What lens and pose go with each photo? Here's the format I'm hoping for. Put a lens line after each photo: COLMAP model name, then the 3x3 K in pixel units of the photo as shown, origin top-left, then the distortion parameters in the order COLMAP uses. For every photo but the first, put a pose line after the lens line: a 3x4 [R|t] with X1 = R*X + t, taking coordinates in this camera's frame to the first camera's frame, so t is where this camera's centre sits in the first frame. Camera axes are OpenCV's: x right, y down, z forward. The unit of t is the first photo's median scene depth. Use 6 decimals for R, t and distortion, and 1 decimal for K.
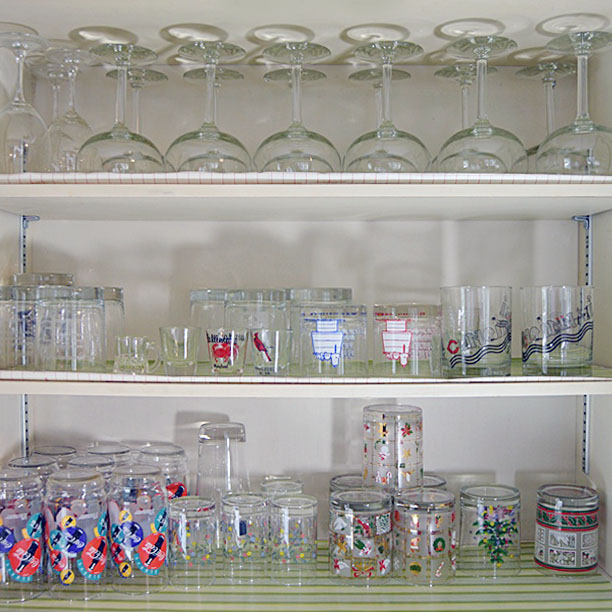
lens RADIAL K [[803.3, 0, 306.0], [0, 803.3, 306.0], [0, 0, 1]] dist [-0.095941, 0.051693]
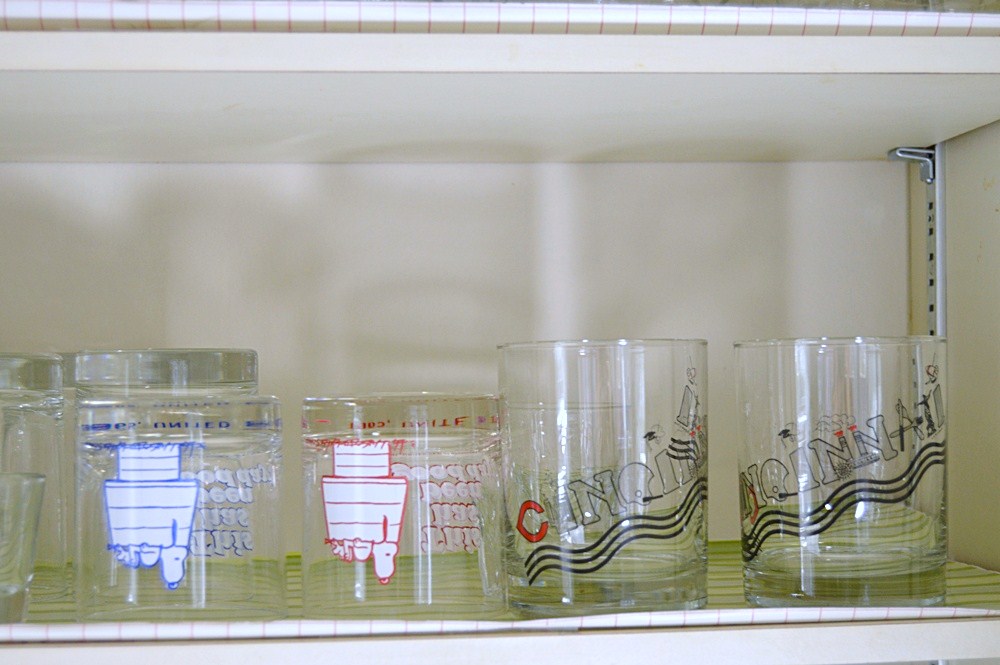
lens RADIAL K [[1728.9, 0, 500.0], [0, 1728.9, 332.5], [0, 0, 1]] dist [-0.000748, -0.128514]
pose [[0.996465, -0.005978, 0.083799, 0.108465], [0.009121, 0.999267, -0.037172, -0.001015], [-0.083515, 0.037805, 0.995789, 0.274711]]
